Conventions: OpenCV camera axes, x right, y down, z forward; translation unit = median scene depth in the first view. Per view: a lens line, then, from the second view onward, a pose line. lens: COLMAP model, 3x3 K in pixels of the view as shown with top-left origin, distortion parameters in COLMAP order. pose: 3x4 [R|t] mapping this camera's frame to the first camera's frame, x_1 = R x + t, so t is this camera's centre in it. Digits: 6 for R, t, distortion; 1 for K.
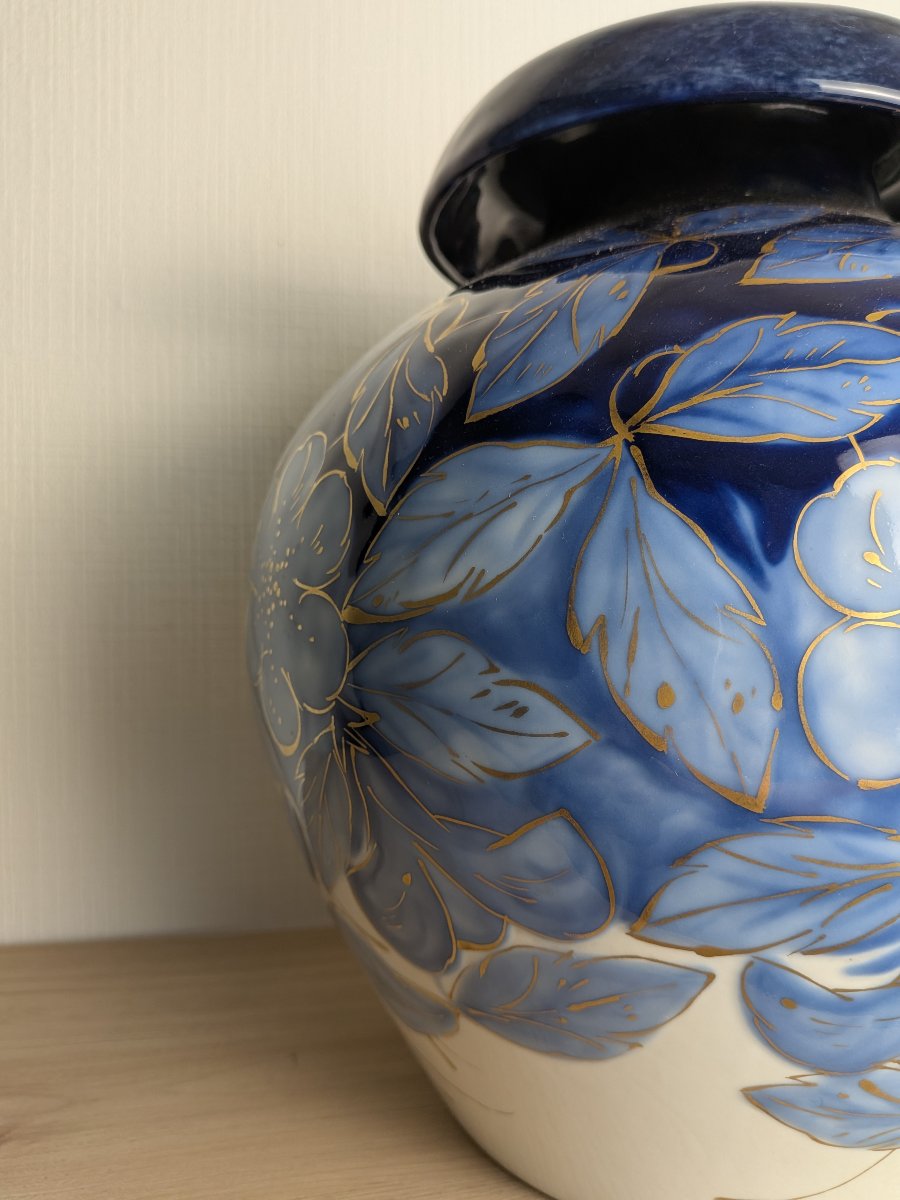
lens RADIAL K [[842.8, 0, 450.0], [0, 842.8, 600.0], [0, 0, 1]] dist [-0.000119, -0.050702]
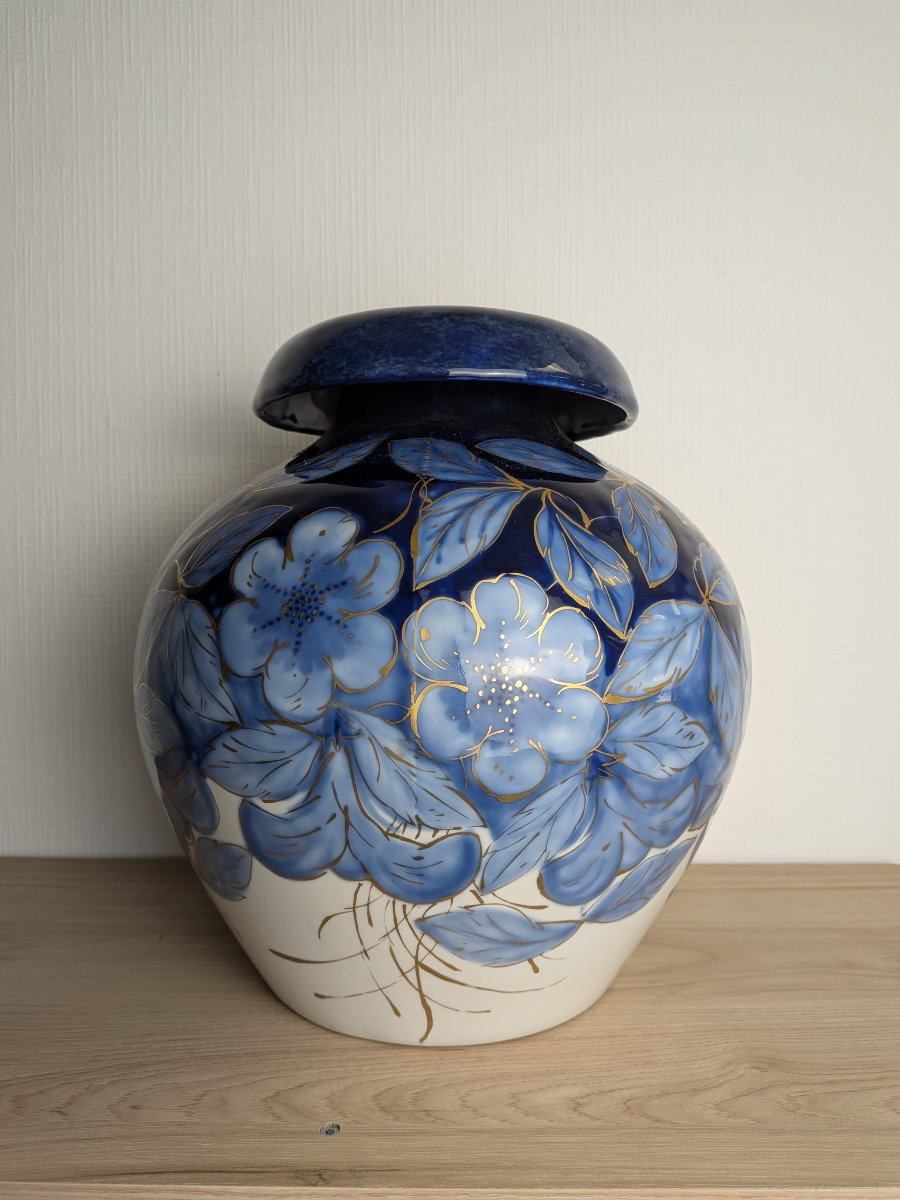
lens RADIAL K [[842.8, 0, 450.0], [0, 842.8, 600.0], [0, 0, 1]] dist [-0.000119, -0.050702]
pose [[0.445105, -0.029930, 0.894978, -1.939140], [0.007713, 0.999532, 0.029590, -0.255387], [-0.895445, -0.006267, 0.445128, 0.599304]]
